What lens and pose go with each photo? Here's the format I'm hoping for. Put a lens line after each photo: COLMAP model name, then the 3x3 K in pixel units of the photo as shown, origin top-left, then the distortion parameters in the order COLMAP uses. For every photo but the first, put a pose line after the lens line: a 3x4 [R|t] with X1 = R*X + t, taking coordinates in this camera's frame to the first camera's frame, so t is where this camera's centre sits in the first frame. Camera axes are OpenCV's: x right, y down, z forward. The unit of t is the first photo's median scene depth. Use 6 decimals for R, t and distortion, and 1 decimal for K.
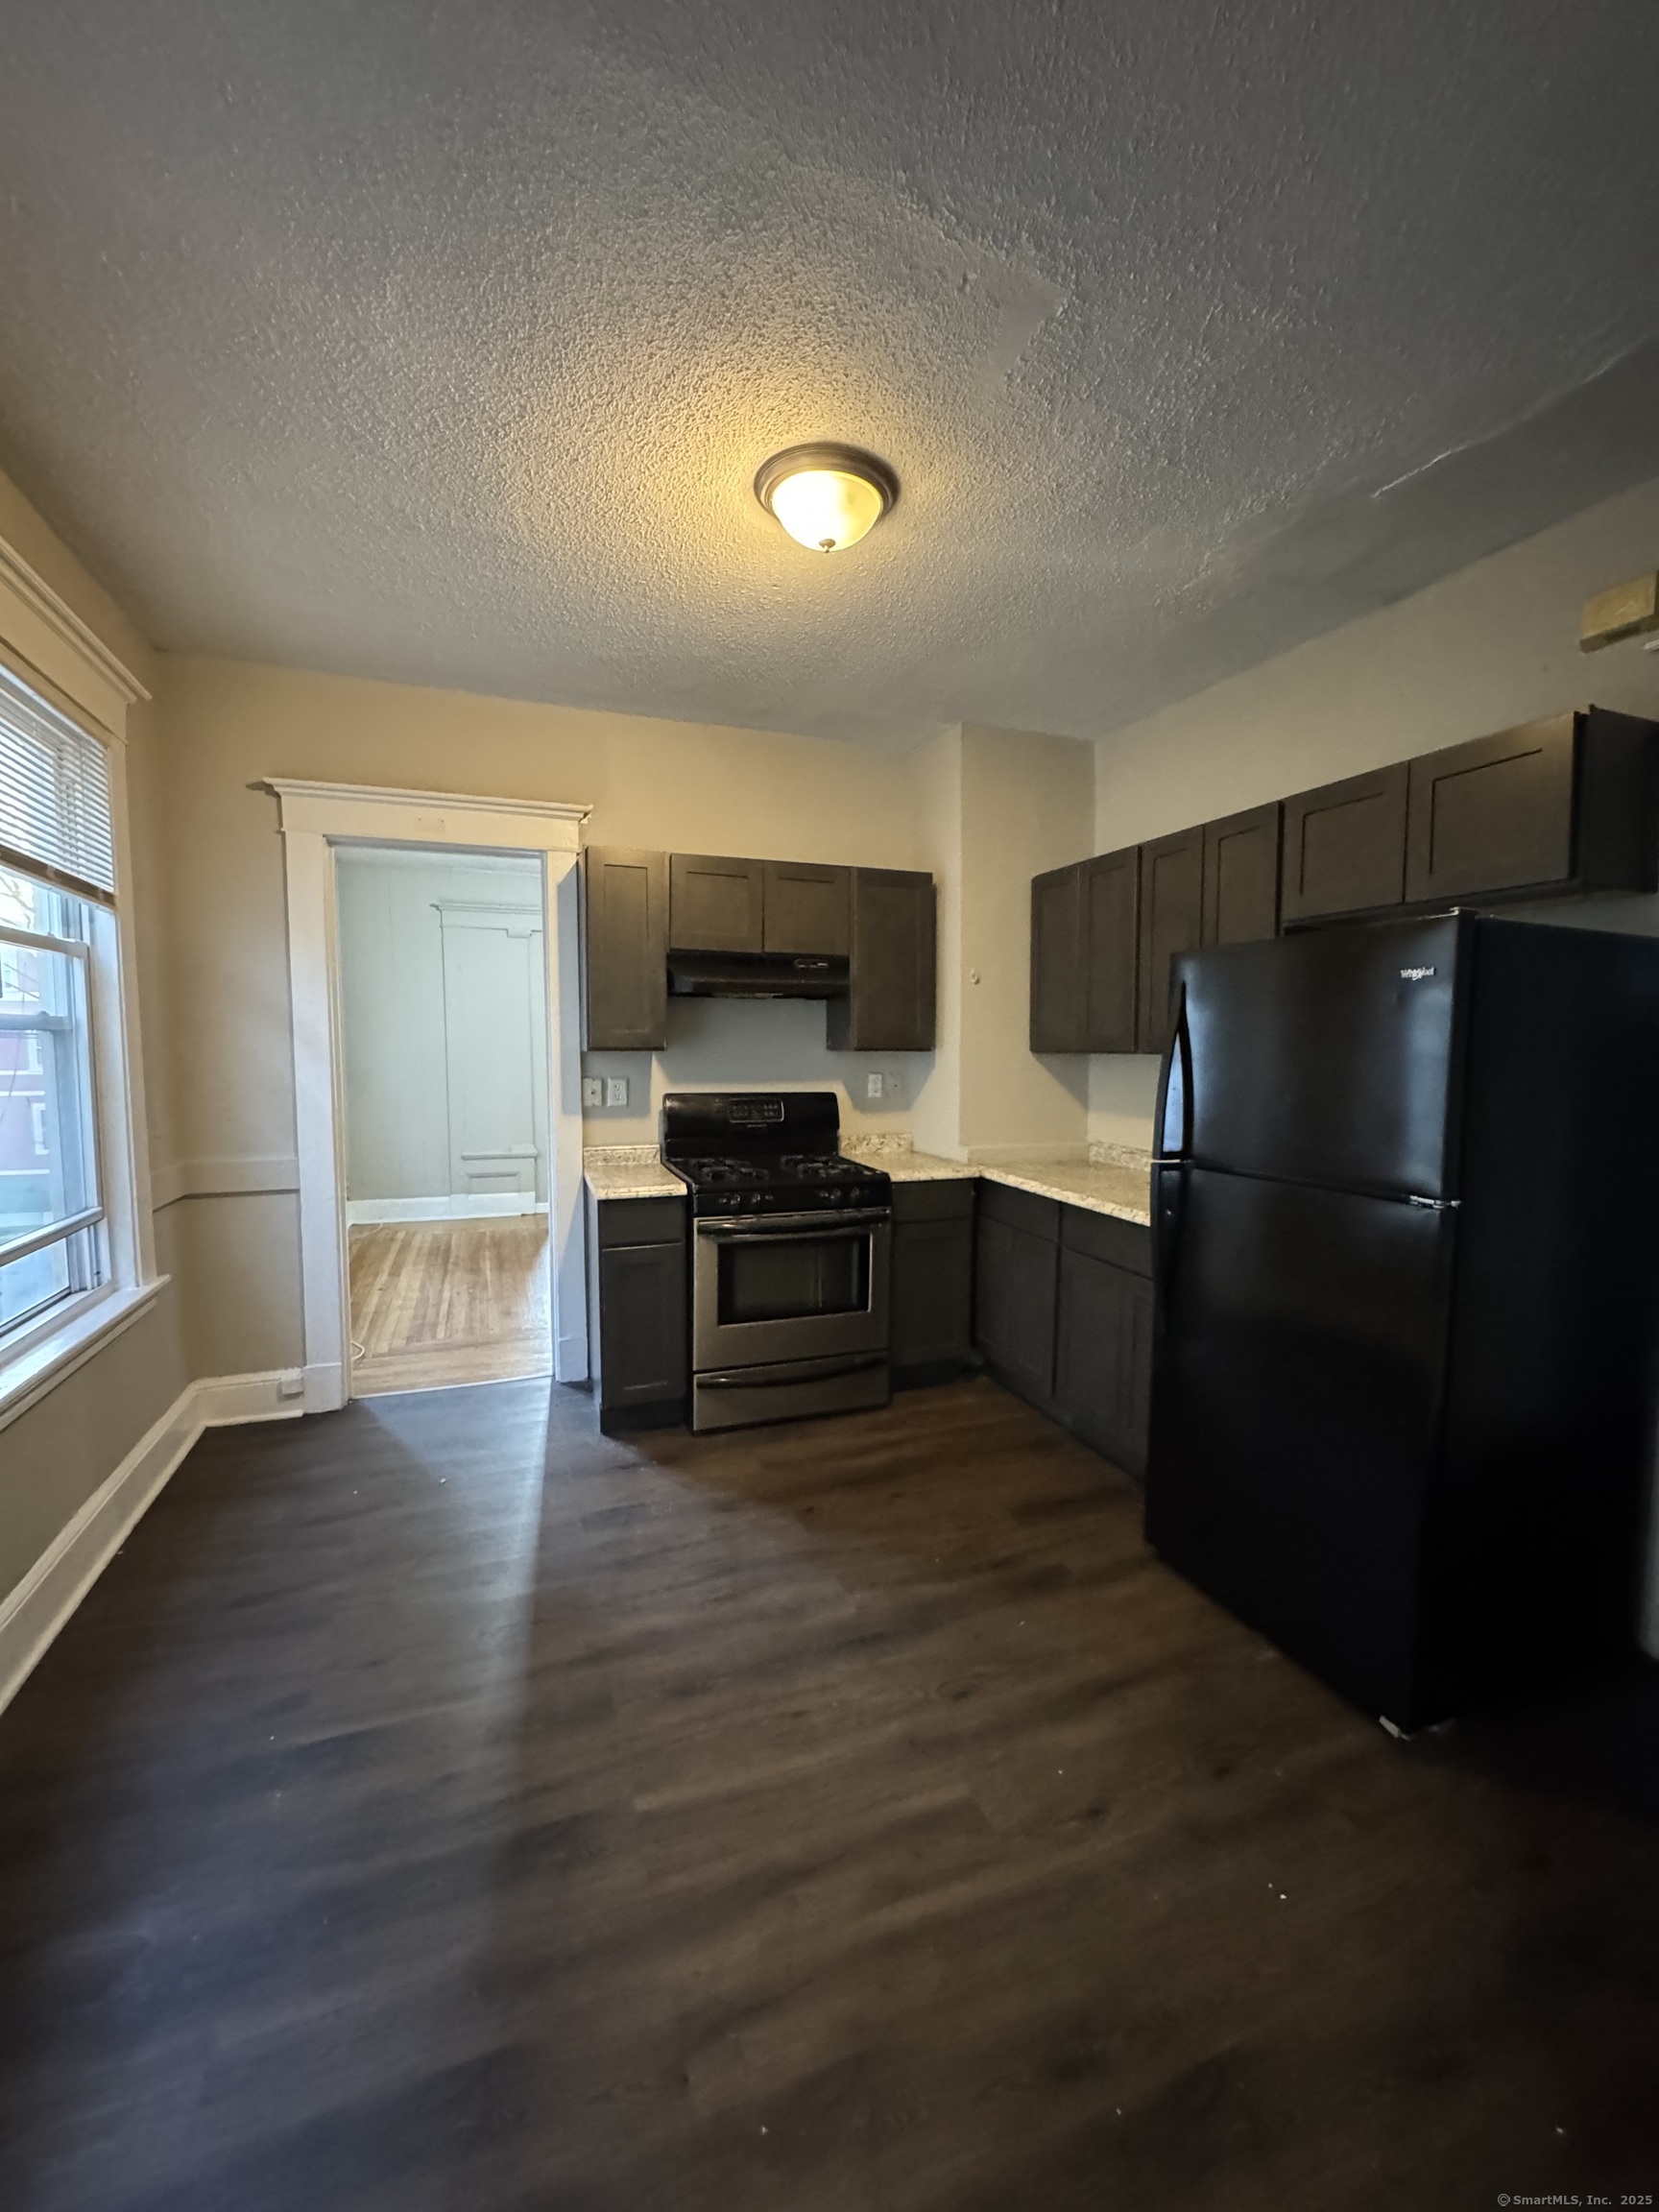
lens RADIAL K [[887.5, 0, 829.5], [0, 887.5, 1106.0], [0, 0, 1]] dist [-0.001261, 0.000186]
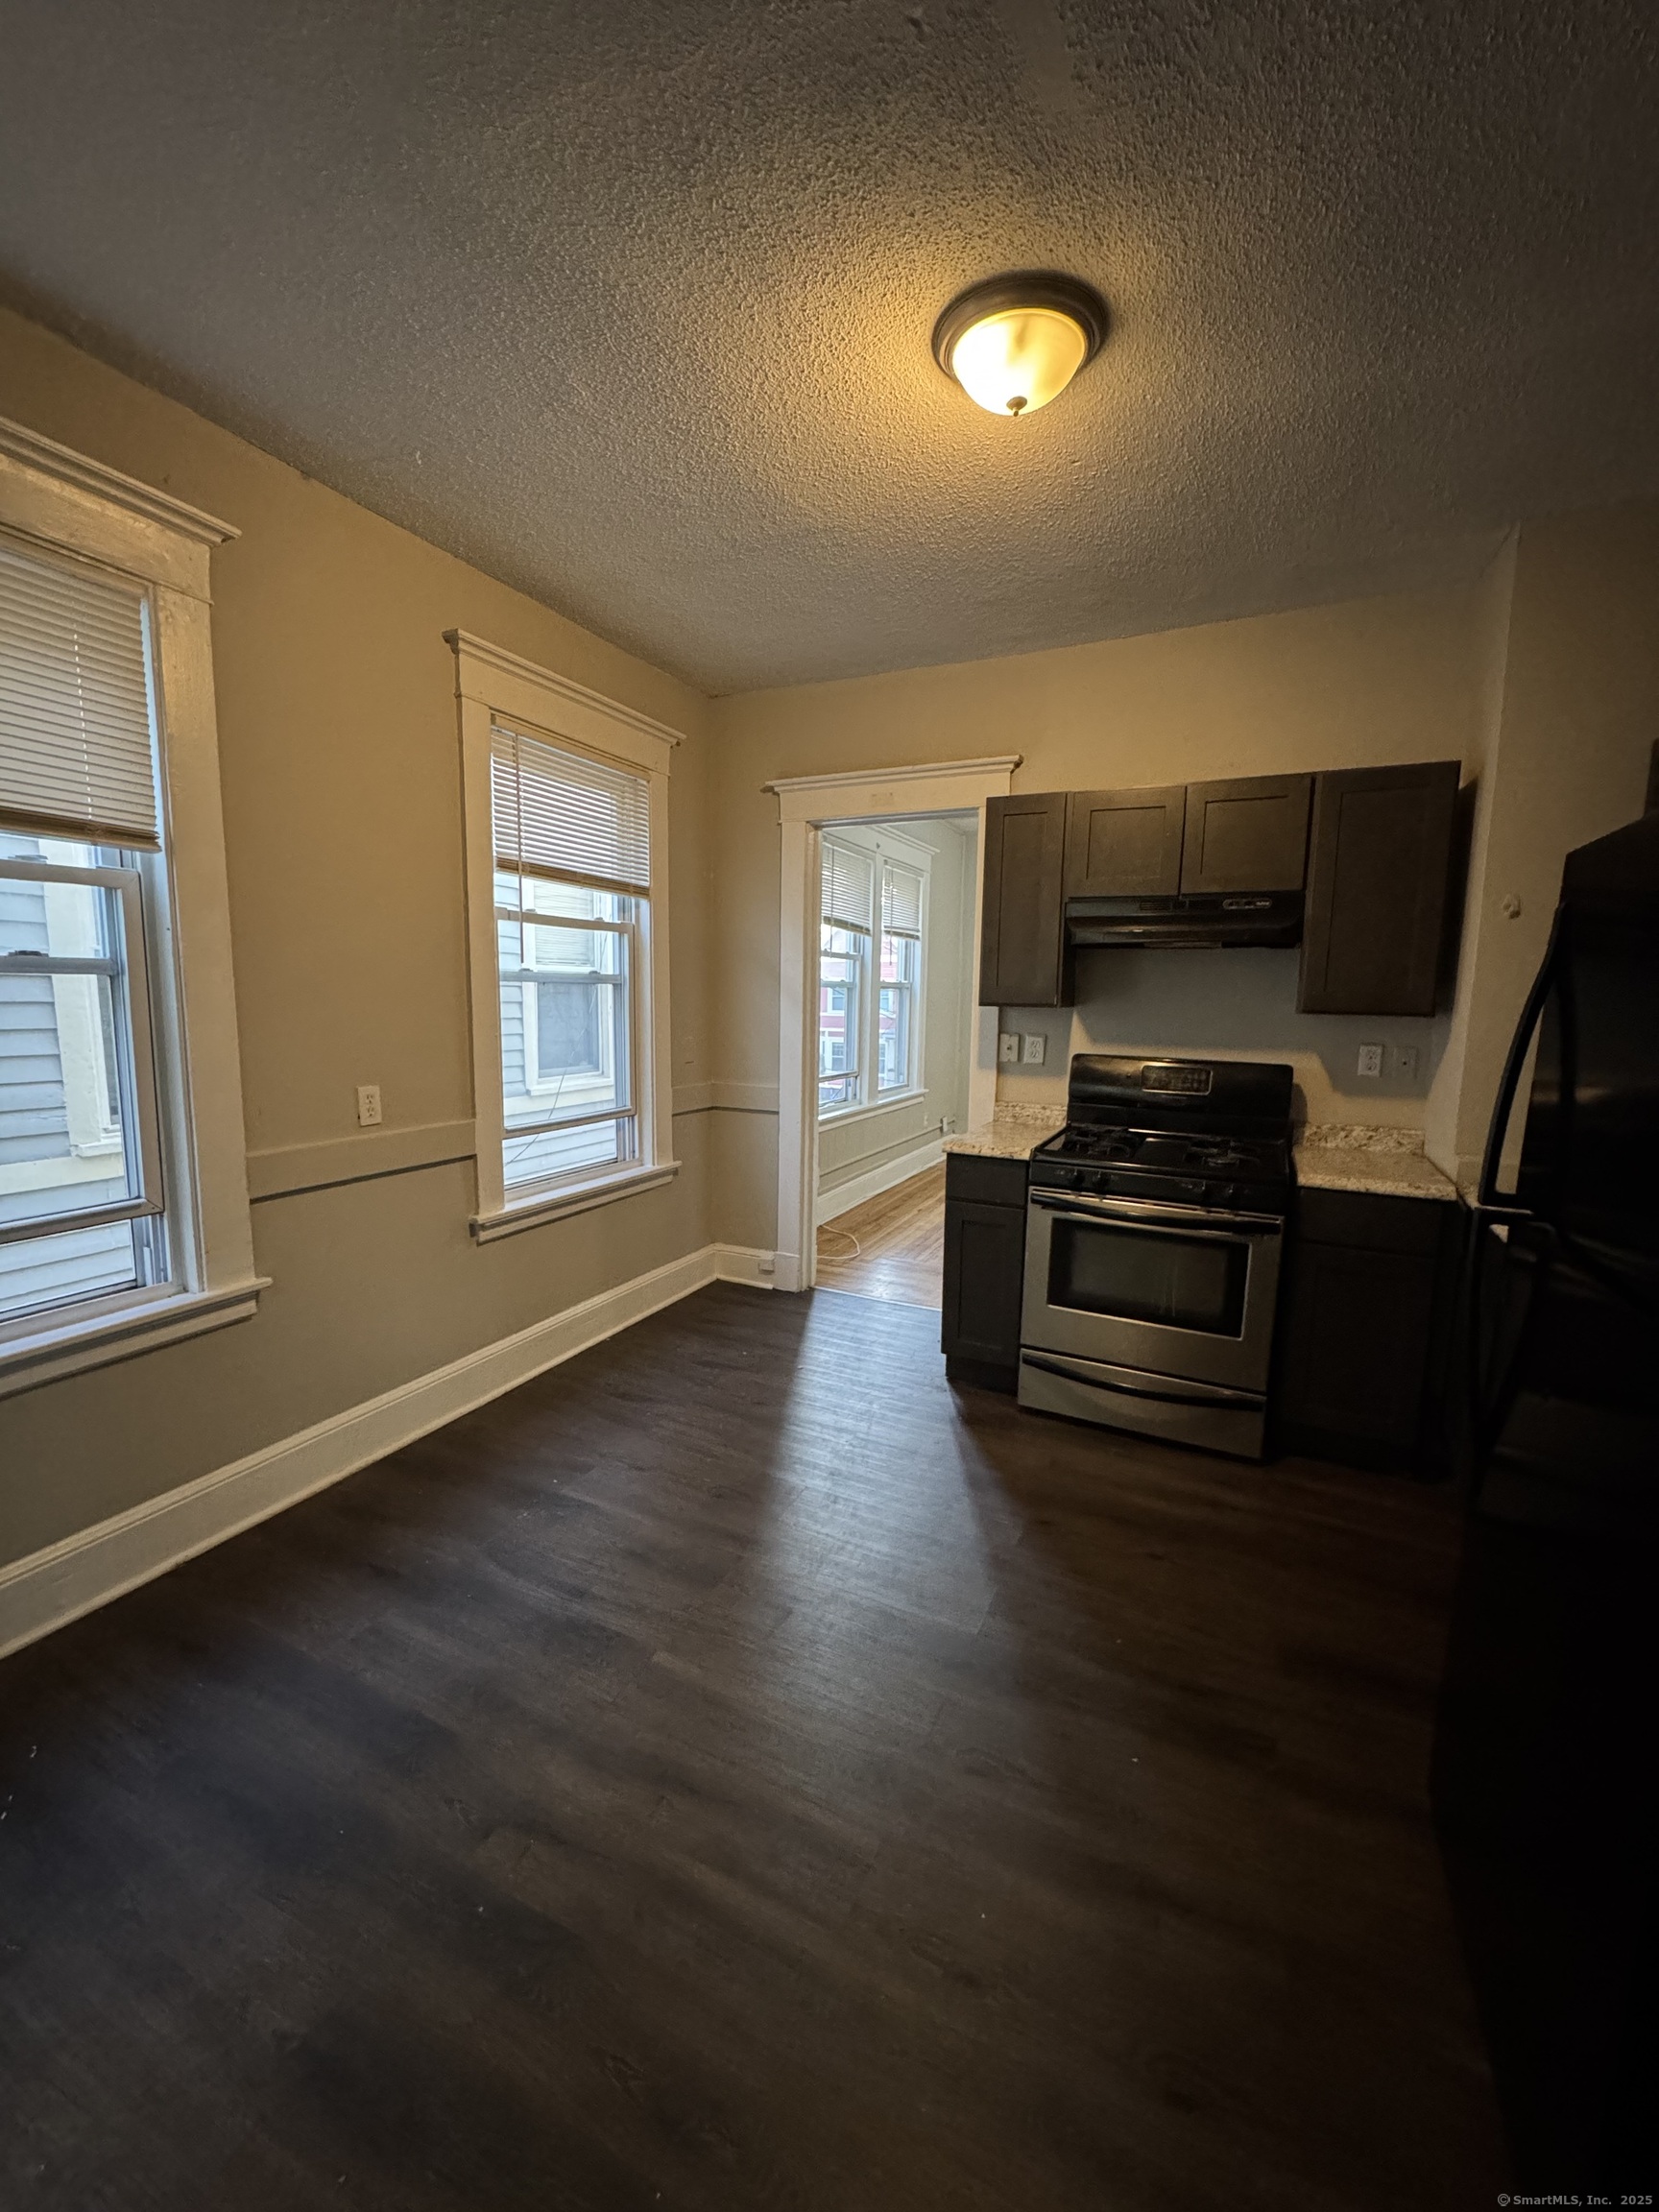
lens RADIAL K [[887.5, 0, 829.5], [0, 887.5, 1106.0], [0, 0, 1]] dist [-0.001261, 0.000186]
pose [[0.685887, 0.101947, -0.720532, 0.358070], [-0.065496, 0.994768, 0.078401, -0.017340], [0.724755, -0.006583, 0.688975, 0.187683]]
